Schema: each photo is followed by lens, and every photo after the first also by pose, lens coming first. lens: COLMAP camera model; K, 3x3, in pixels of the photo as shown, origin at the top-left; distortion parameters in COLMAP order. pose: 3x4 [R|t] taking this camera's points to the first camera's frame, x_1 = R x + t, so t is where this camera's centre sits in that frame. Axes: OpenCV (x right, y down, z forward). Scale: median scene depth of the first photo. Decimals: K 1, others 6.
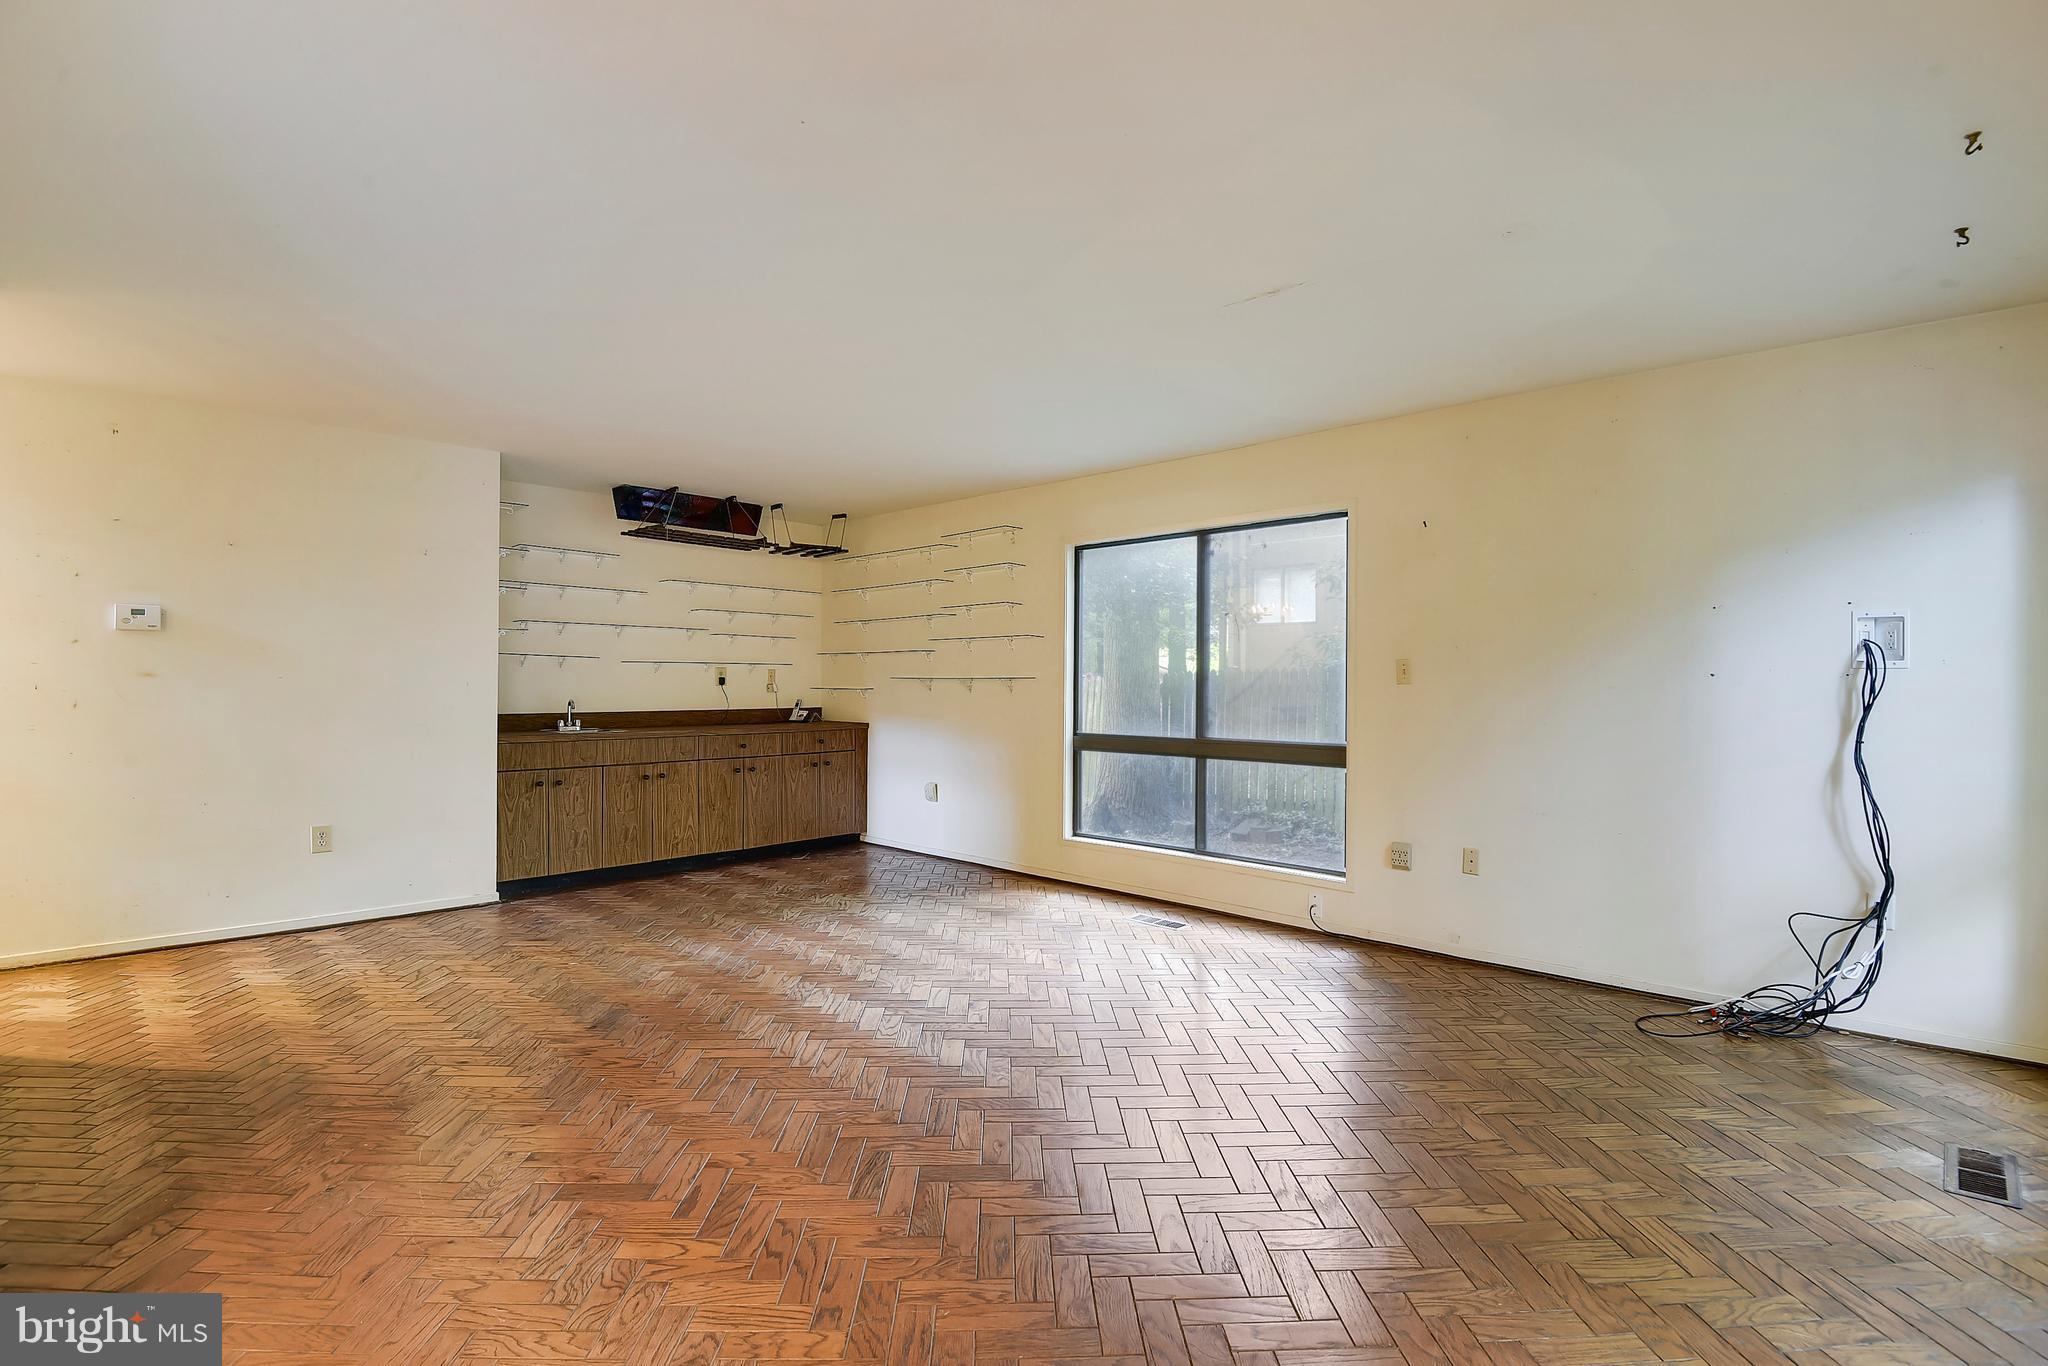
lens RADIAL K [[952.8, 0, 1049.1], [0, 952.8, 680.8], [0, 0, 1]] dist [-0.025635, -0.000502]
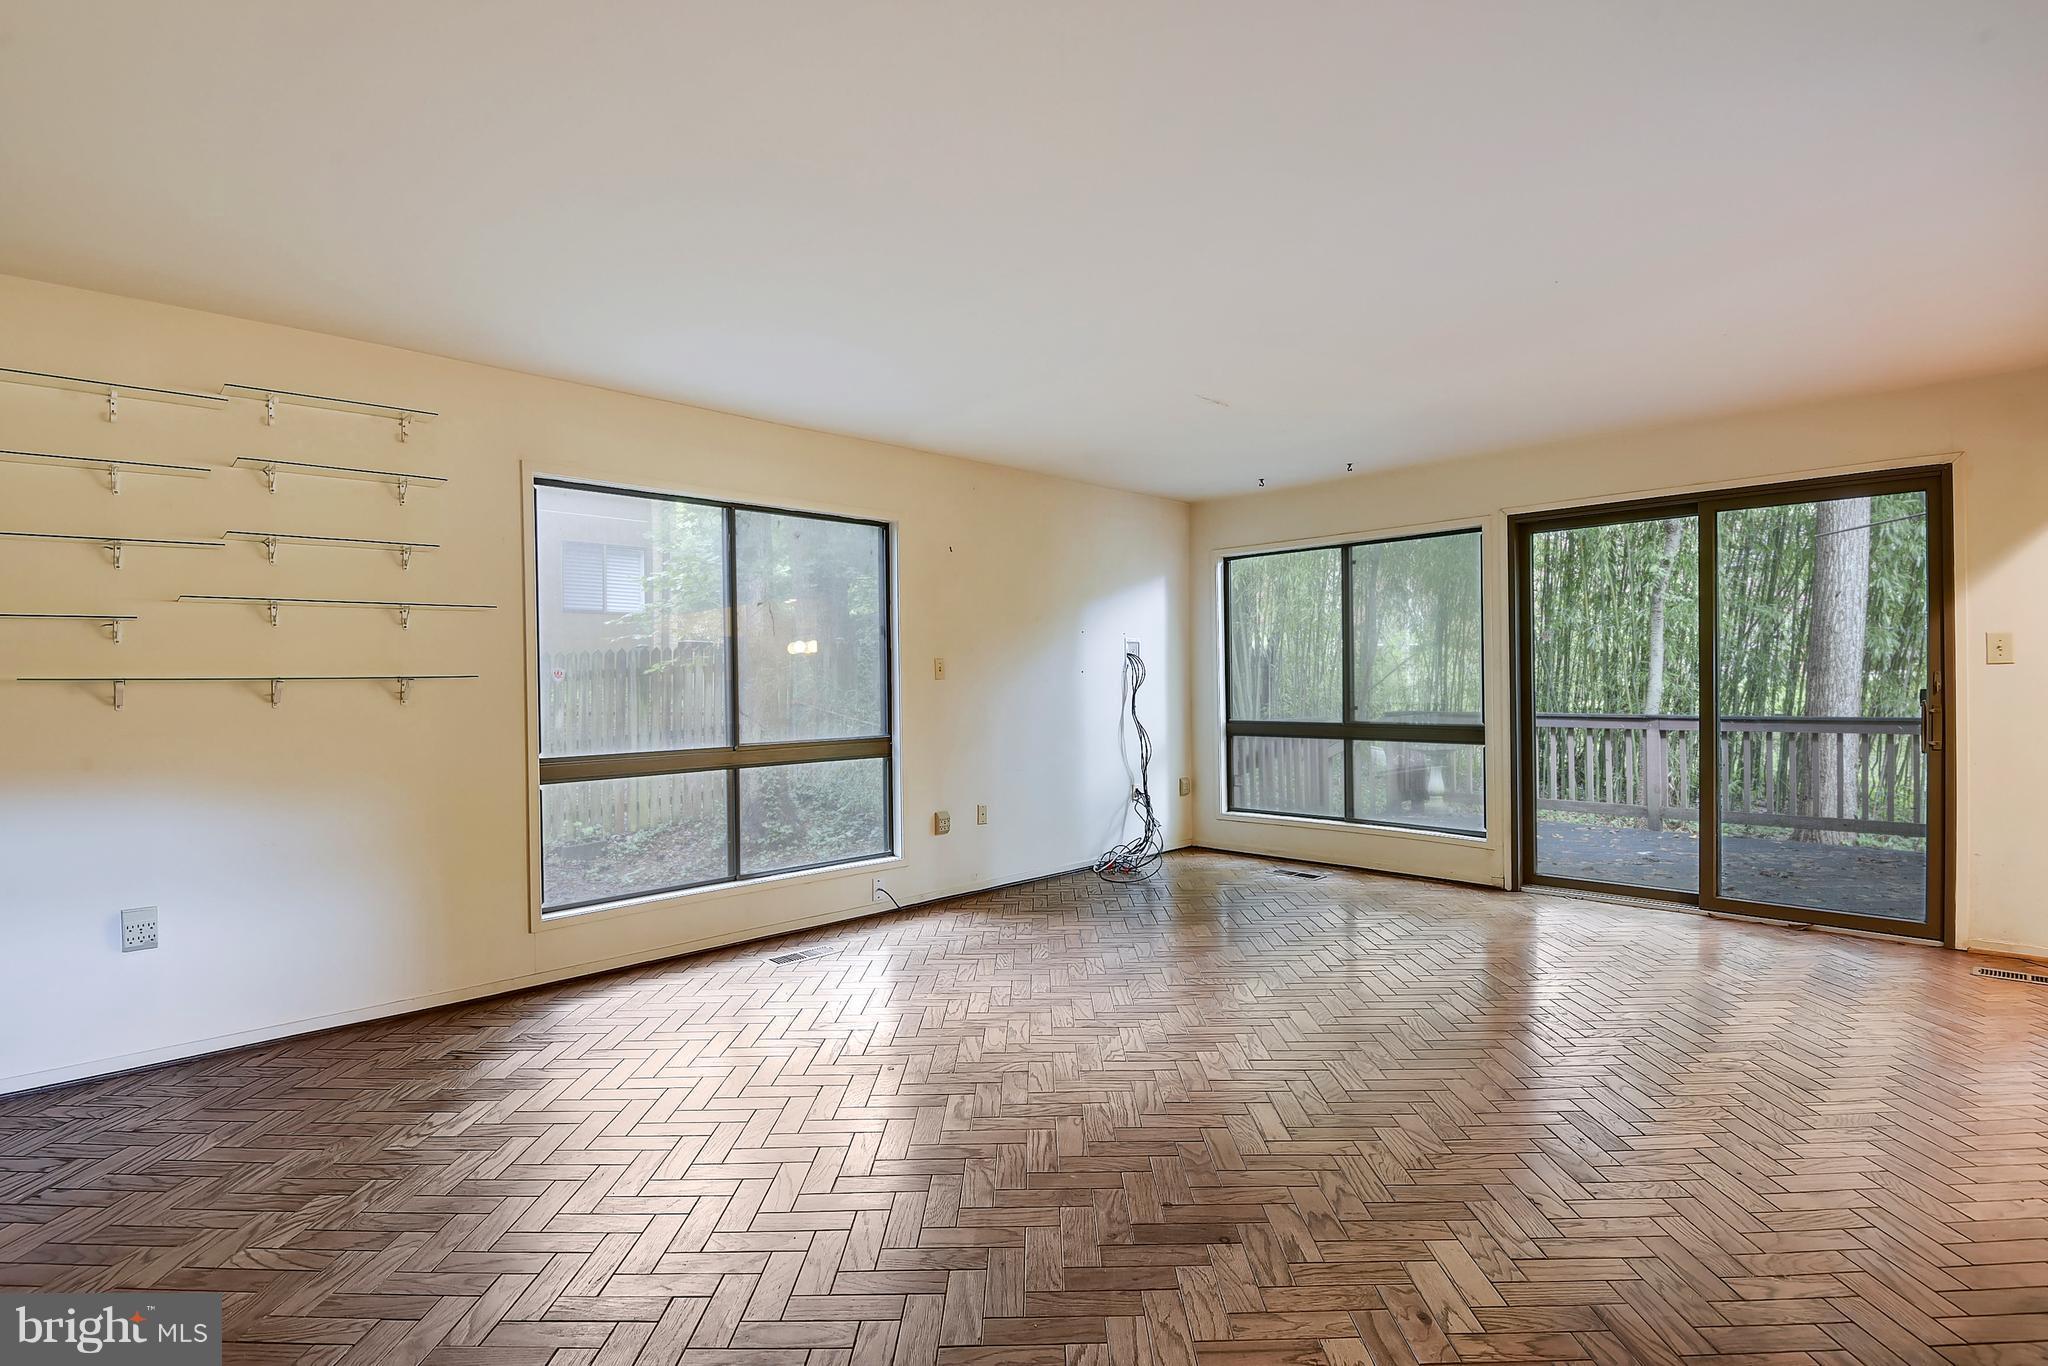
lens RADIAL K [[952.8, 0, 1049.1], [0, 952.8, 680.8], [0, 0, 1]] dist [-0.025635, -0.000502]
pose [[0.050947, -0.008108, 0.998668, -0.784479], [0.011636, 0.999904, 0.007524, -0.001329], [-0.998634, 0.011237, 0.051037, 0.772753]]
